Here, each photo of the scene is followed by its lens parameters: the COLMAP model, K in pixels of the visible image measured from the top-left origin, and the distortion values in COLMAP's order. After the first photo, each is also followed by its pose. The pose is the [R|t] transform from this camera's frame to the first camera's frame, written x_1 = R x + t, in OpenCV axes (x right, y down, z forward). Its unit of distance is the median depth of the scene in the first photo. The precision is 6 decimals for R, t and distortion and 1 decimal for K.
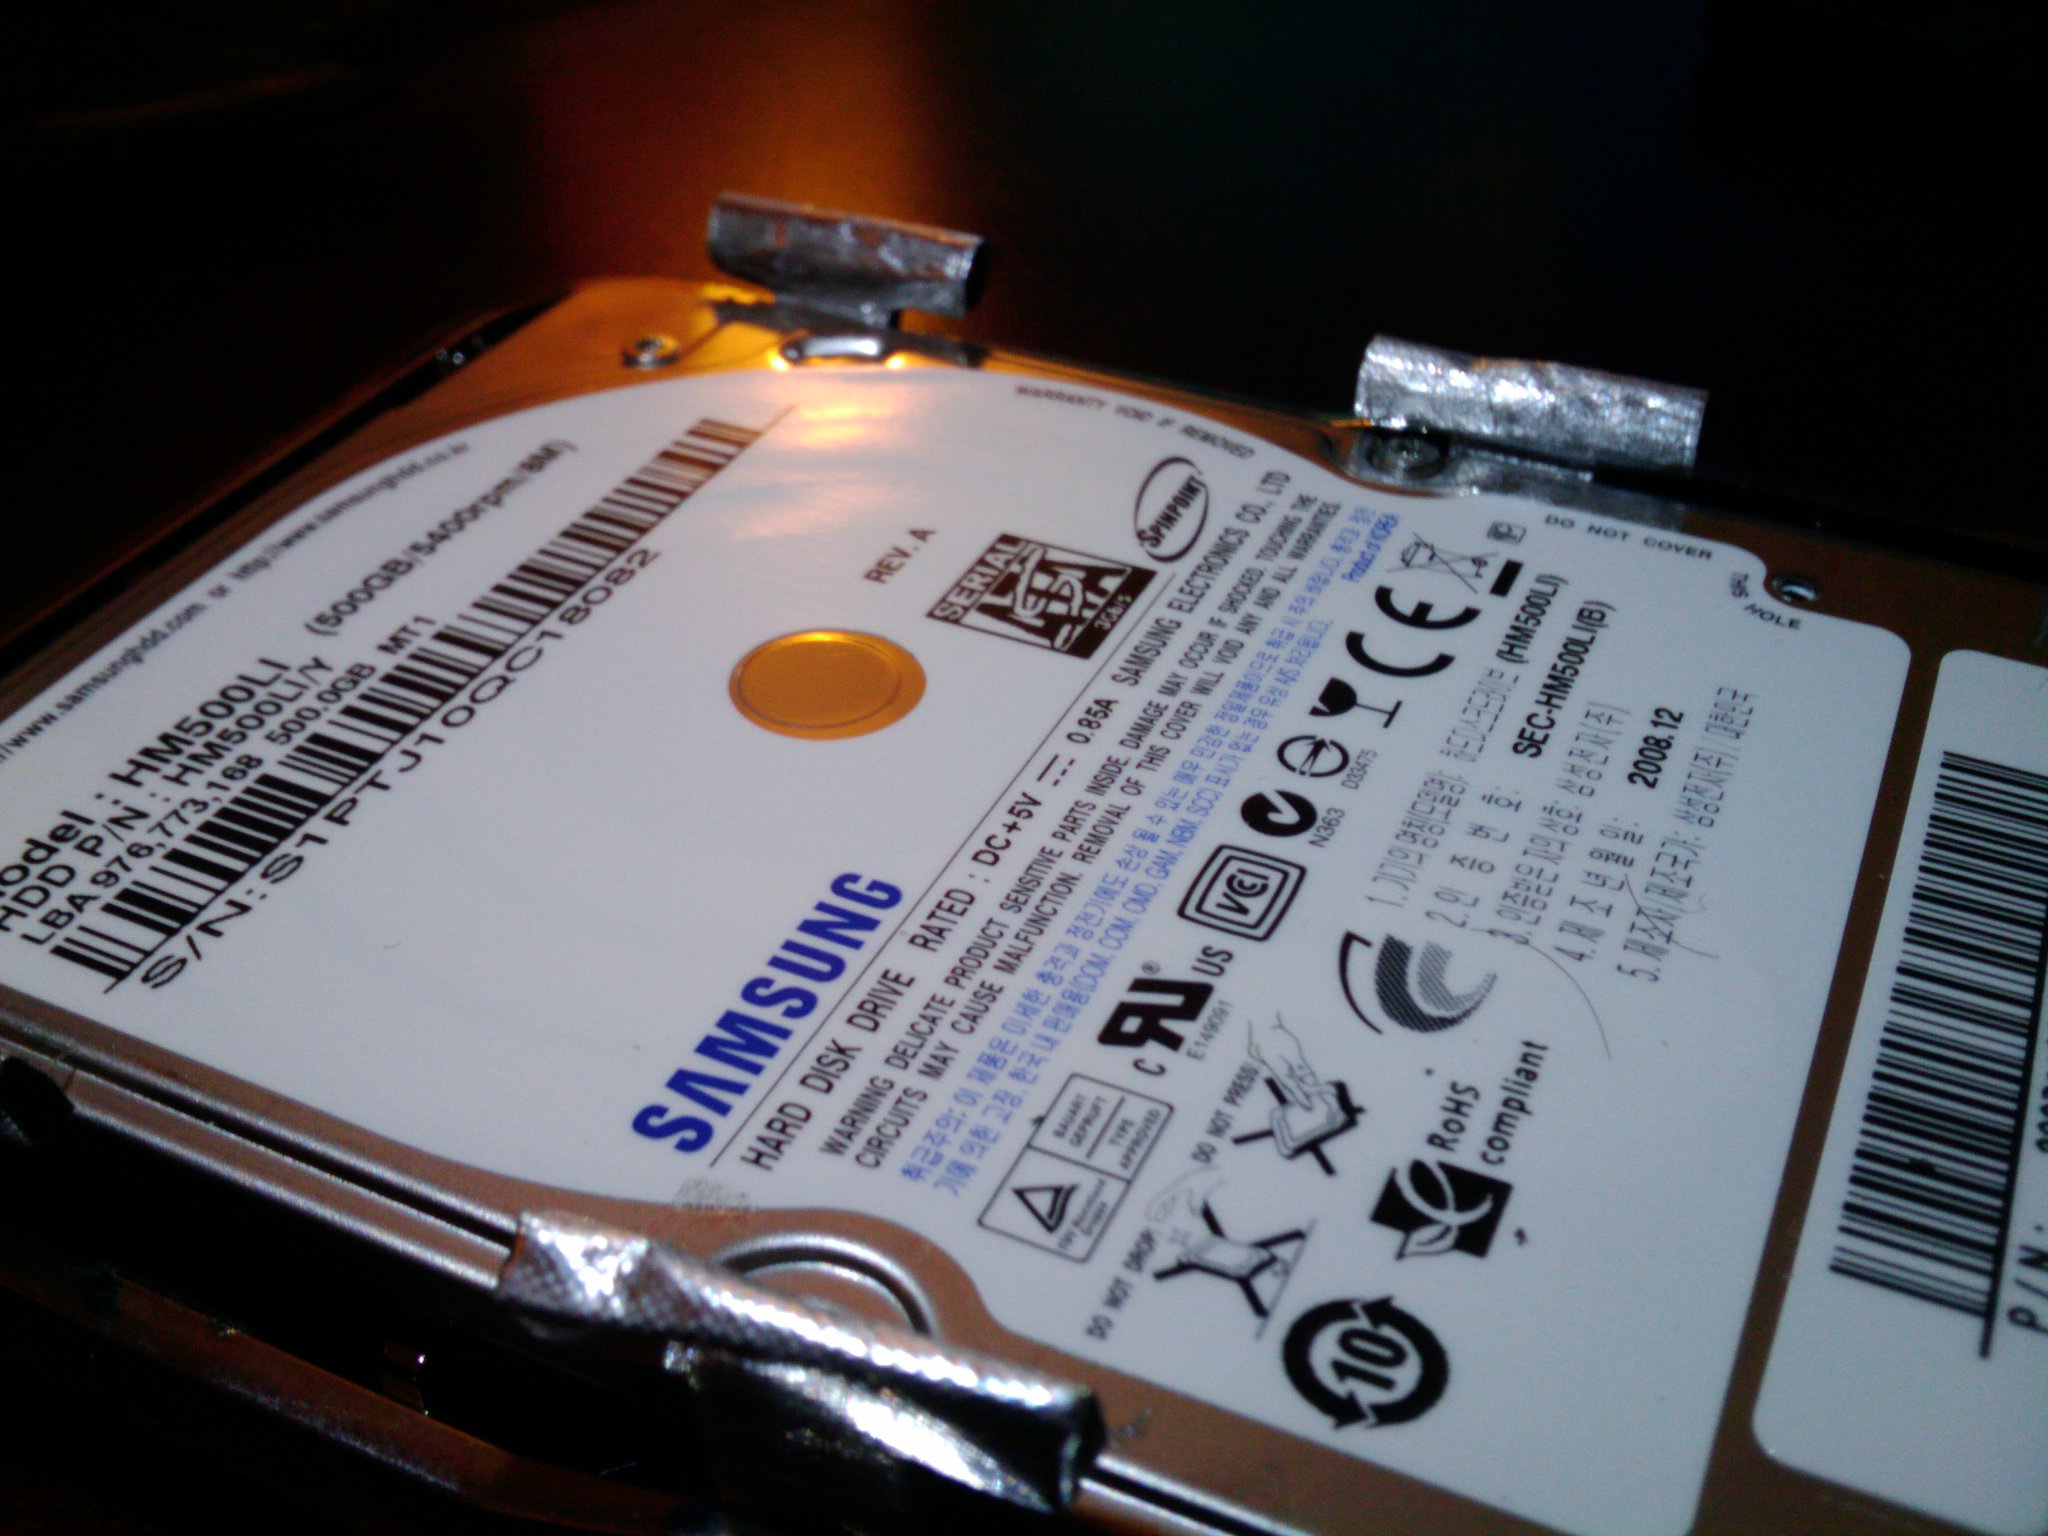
lens RADIAL K [[2236.5, 0, 1024.0], [0, 2236.5, 768.0], [0, 0, 1]] dist [-0.071769, -0.001189]
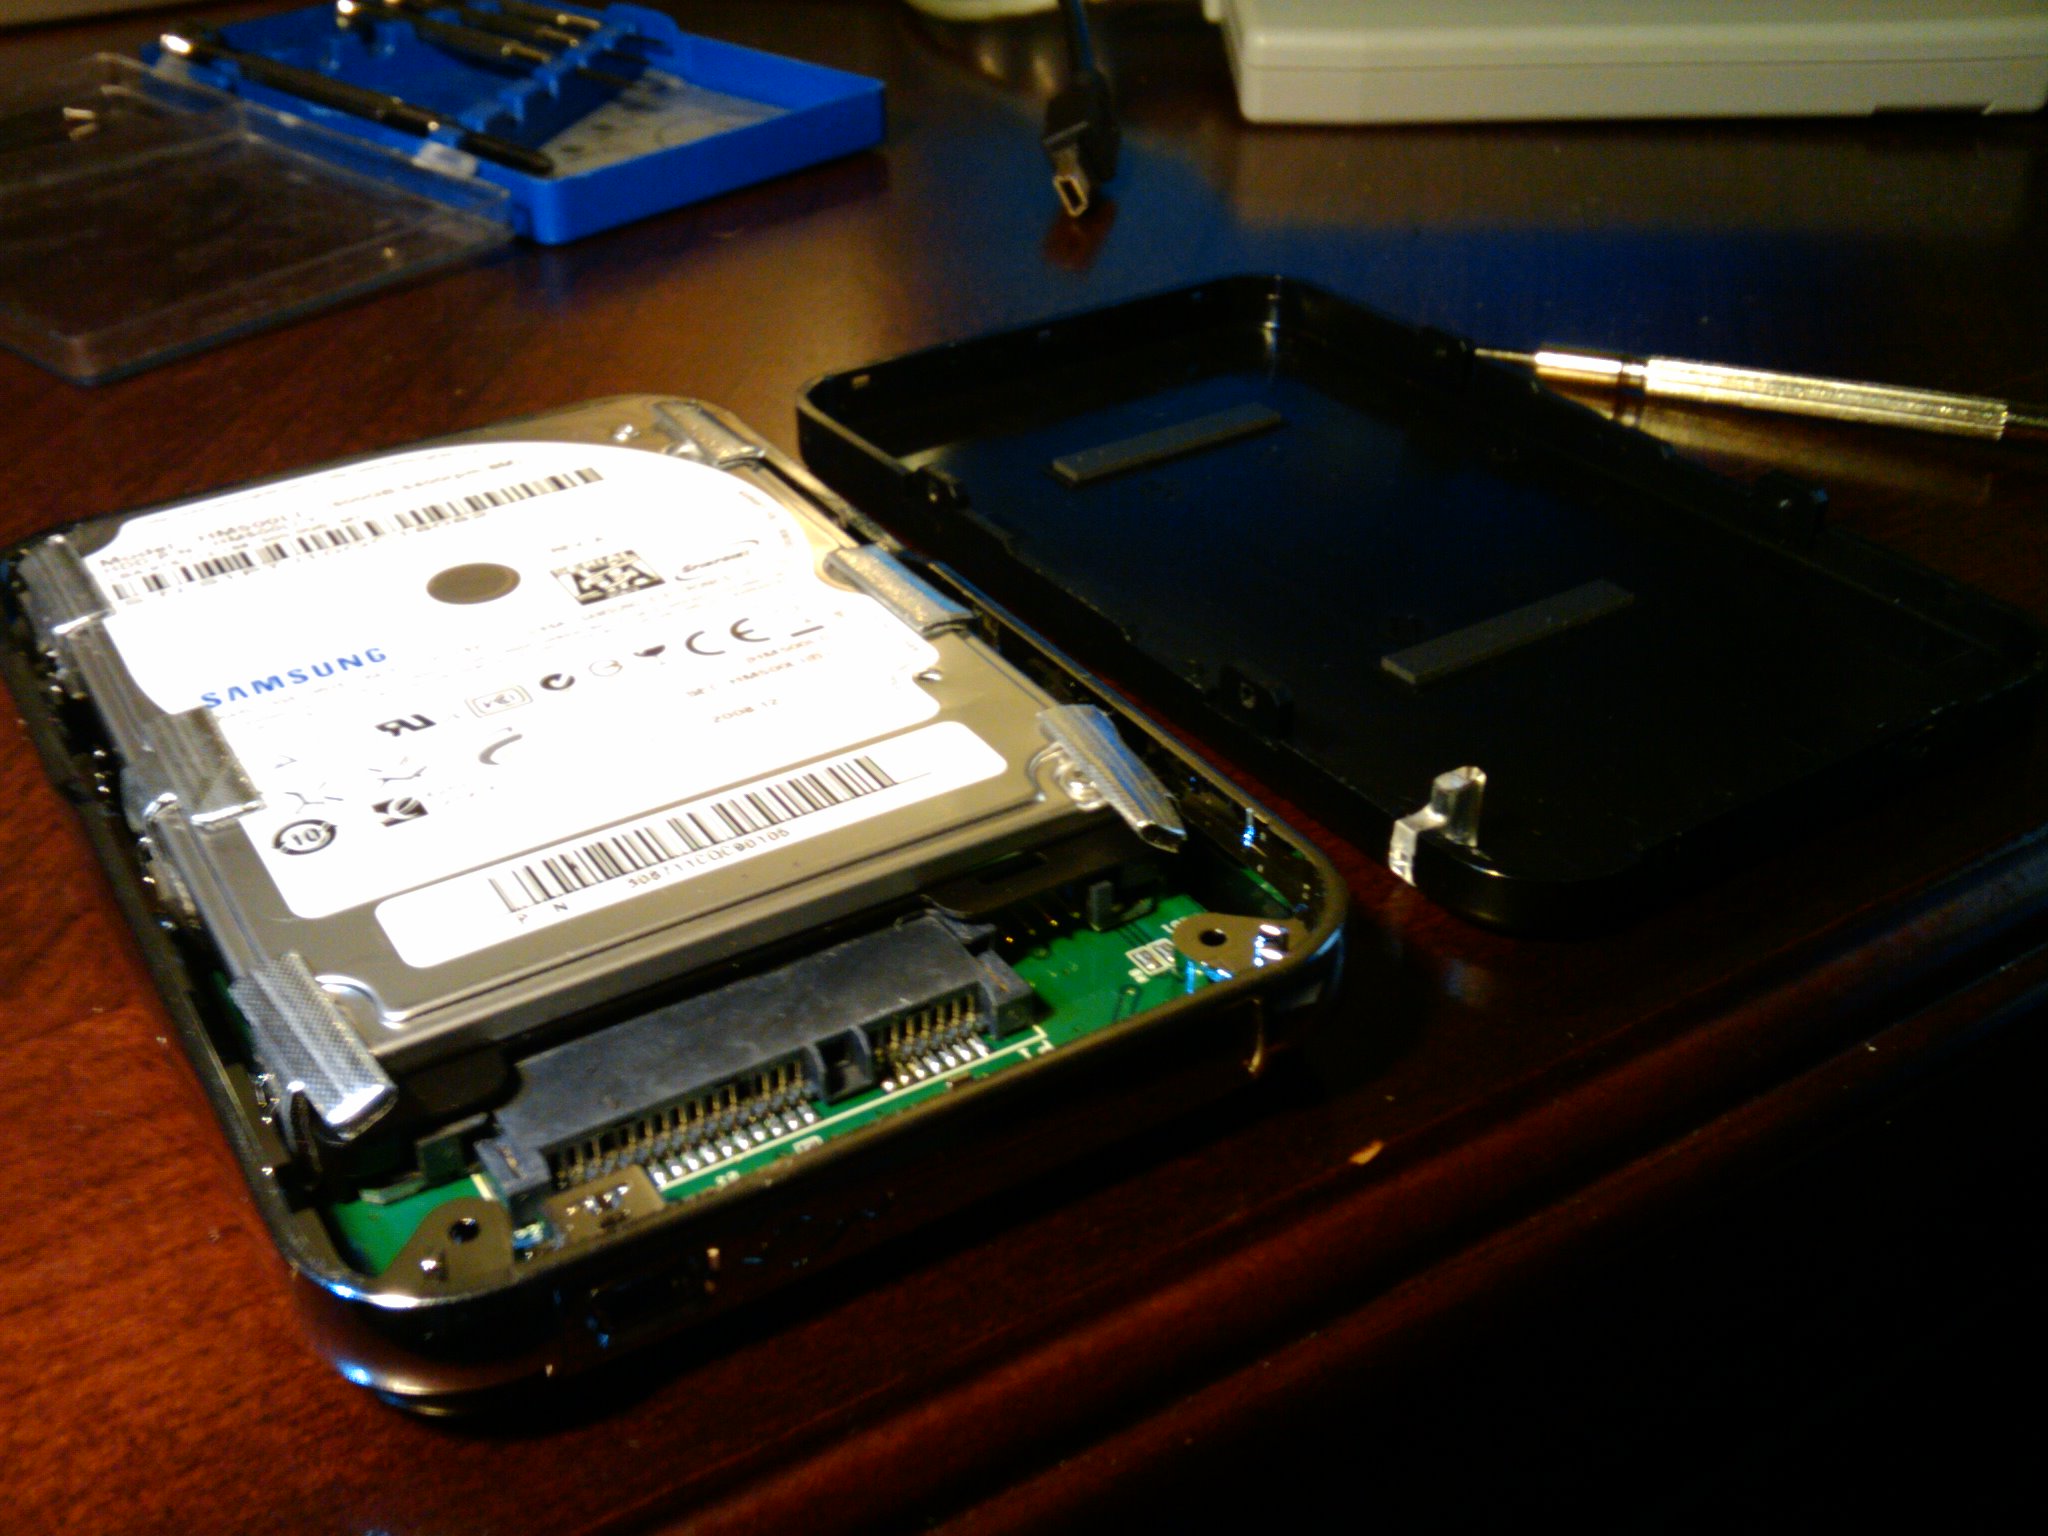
lens RADIAL K [[2236.5, 0, 1024.0], [0, 2236.5, 768.0], [0, 0, 1]] dist [-0.071769, -0.001189]
pose [[0.840918, 0.282760, -0.461415, 1.396354], [-0.314486, 0.949224, 0.008551, -0.055297], [0.440404, 0.137918, 0.887143, -0.609048]]
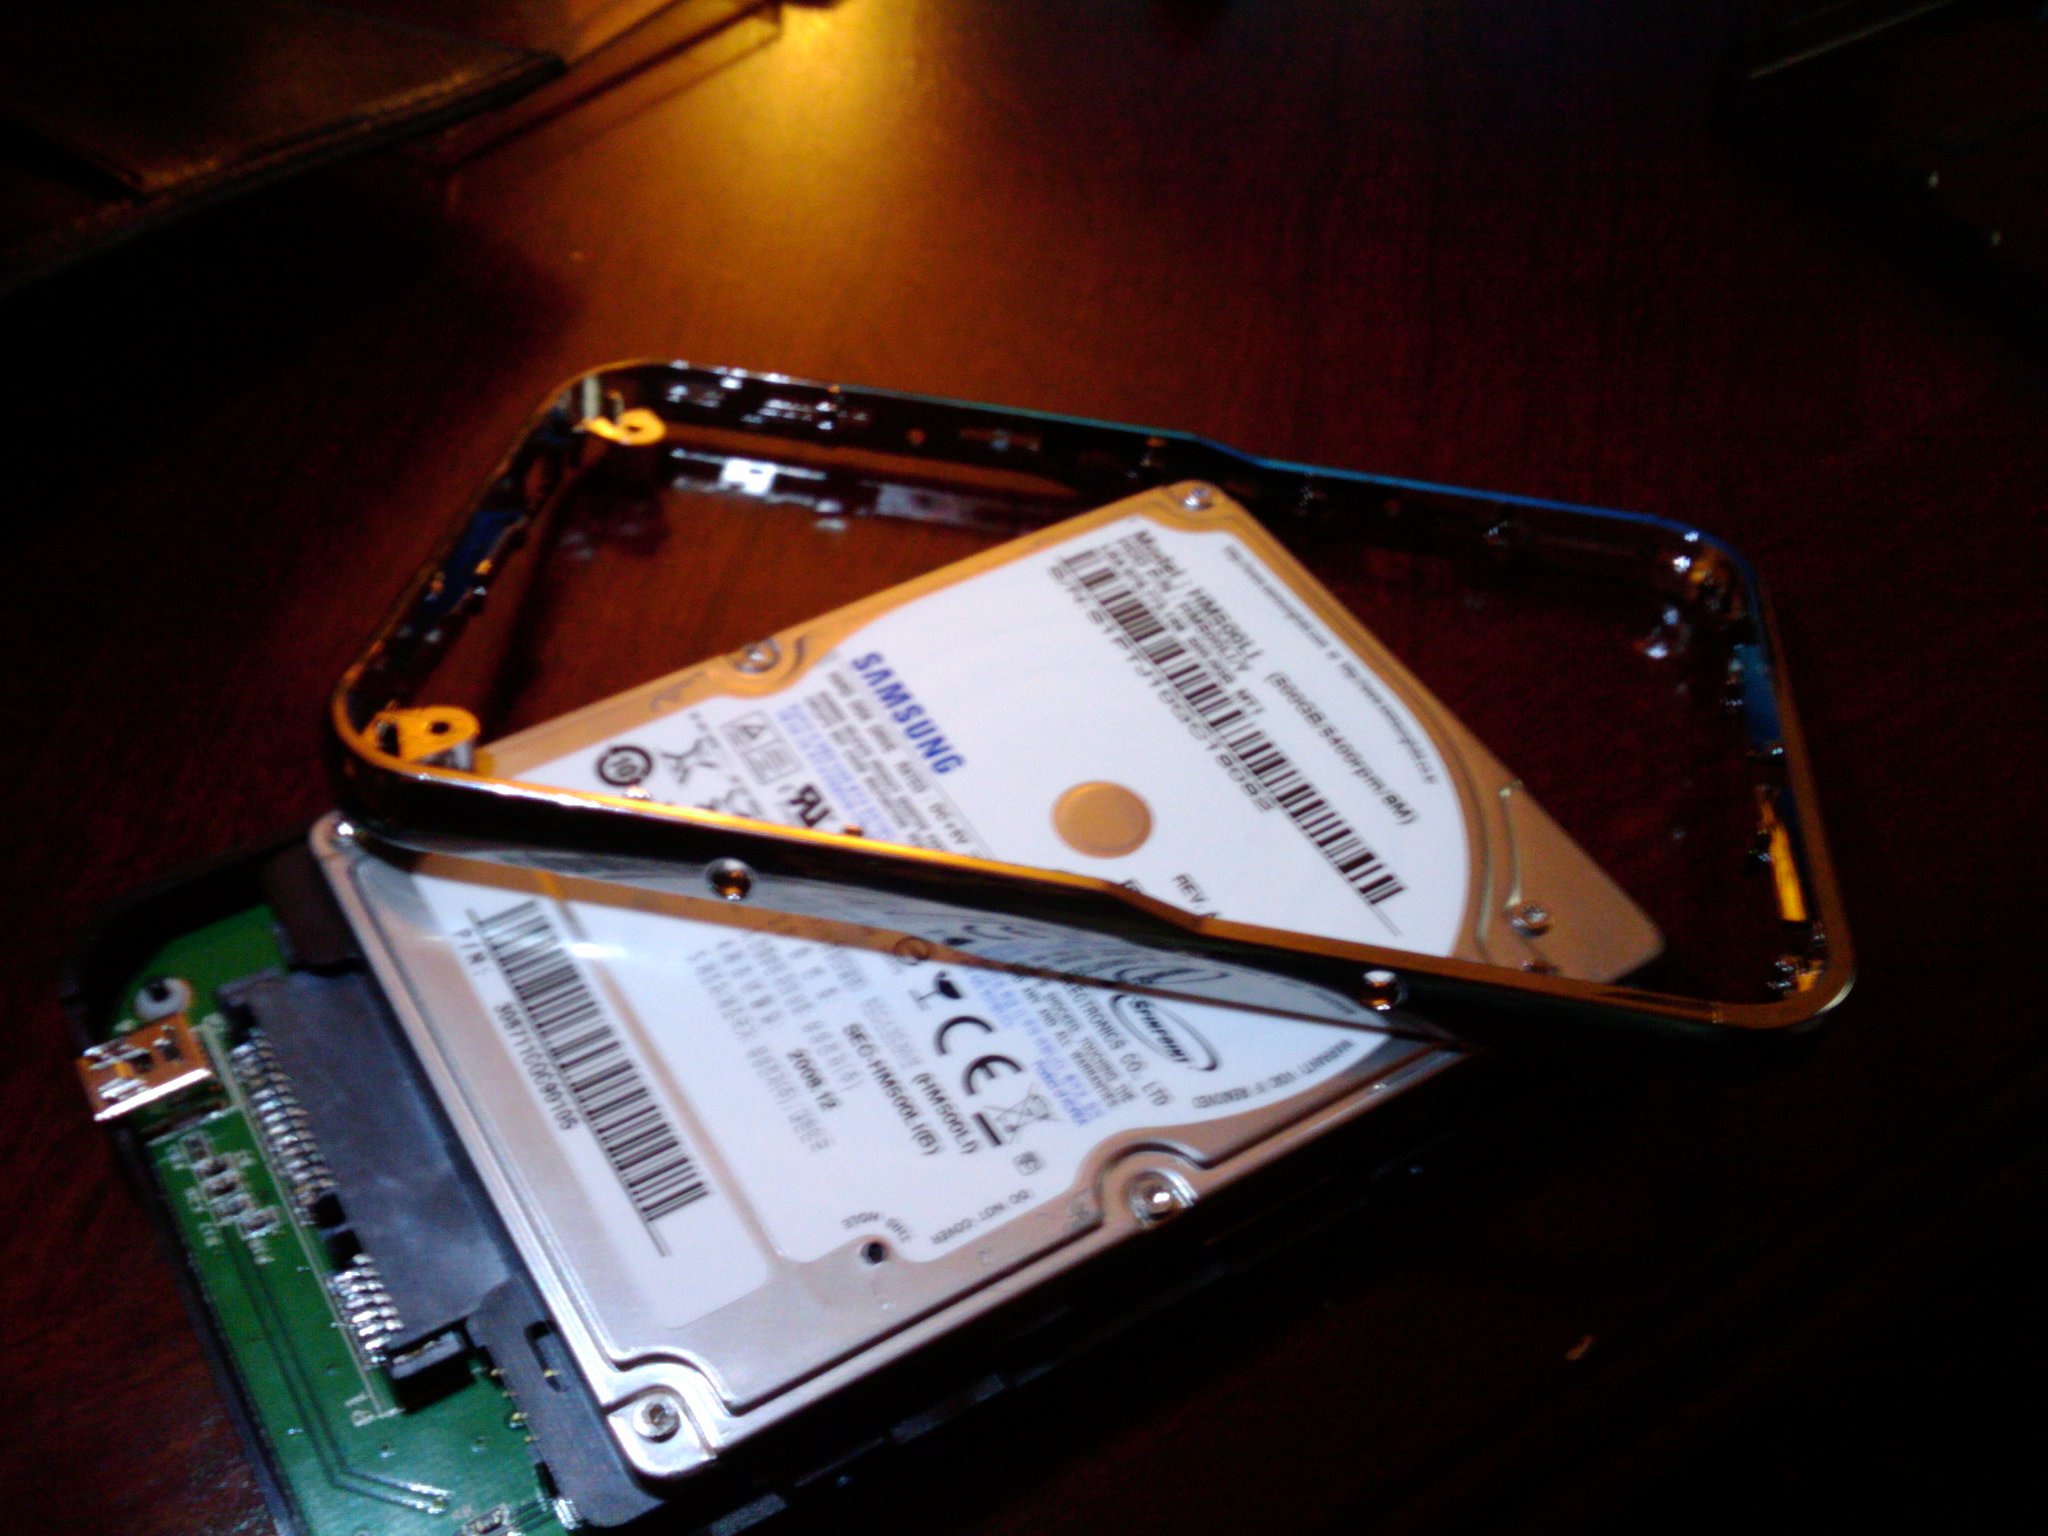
lens RADIAL K [[2236.5, 0, 1024.0], [0, 2236.5, 768.0], [0, 0, 1]] dist [-0.071769, -0.001189]
pose [[-0.544900, 0.613660, -0.571407, 1.083219], [-0.533390, 0.272131, 0.800900, -1.645845], [0.646978, 0.741192, 0.179036, 0.590835]]
